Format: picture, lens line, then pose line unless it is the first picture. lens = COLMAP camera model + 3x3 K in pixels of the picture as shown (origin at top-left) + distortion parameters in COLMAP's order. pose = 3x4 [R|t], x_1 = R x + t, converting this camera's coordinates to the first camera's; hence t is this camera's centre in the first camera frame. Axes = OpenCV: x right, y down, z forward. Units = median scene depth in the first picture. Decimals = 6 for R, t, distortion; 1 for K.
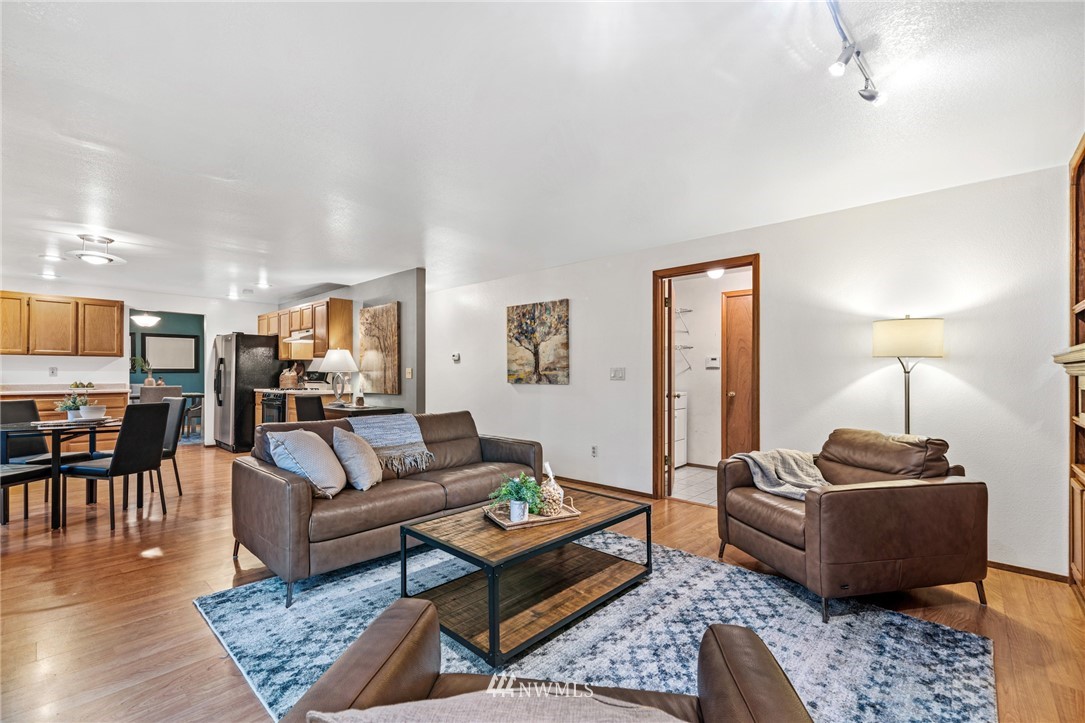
lens RADIAL K [[467.2, 0, 542.5], [0, 467.2, 361.5], [0, 0, 1]] dist [0.000463, 0.000016]
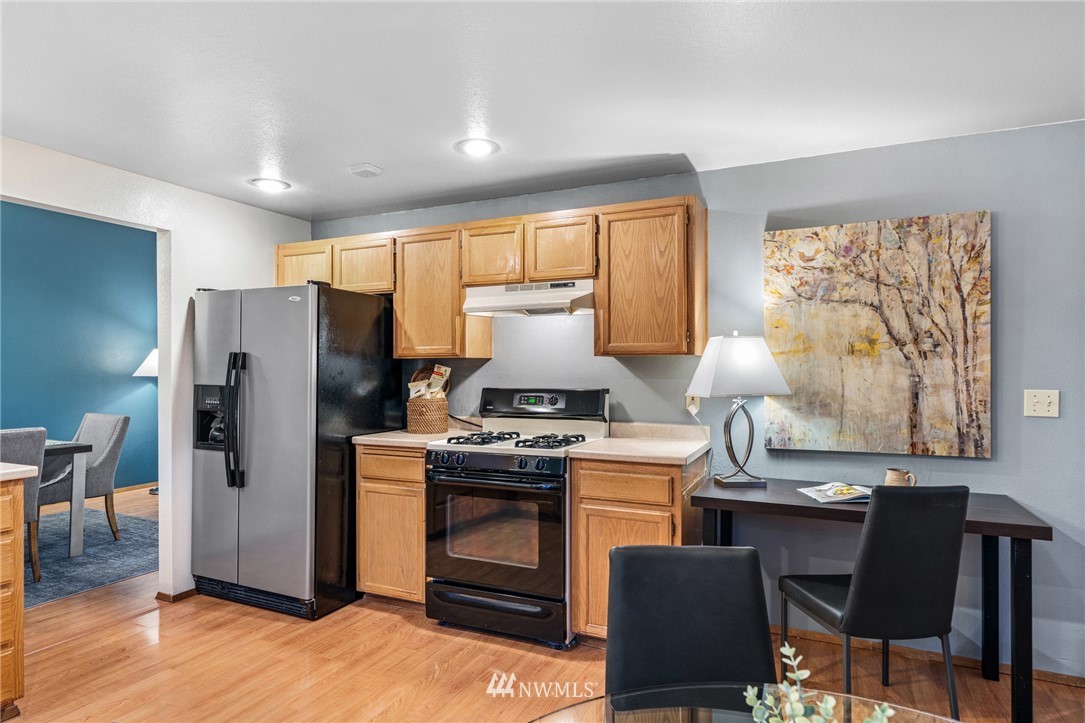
lens RADIAL K [[608.8, 0, 542.5], [0, 608.8, 361.5], [0, 0, 1]] dist [-0.000807, -0.000148]
pose [[0.952057, 0.002636, 0.305908, -0.715617], [-0.009053, 0.999768, 0.019562, -0.012880], [-0.305786, -0.021394, 0.951860, 0.573354]]
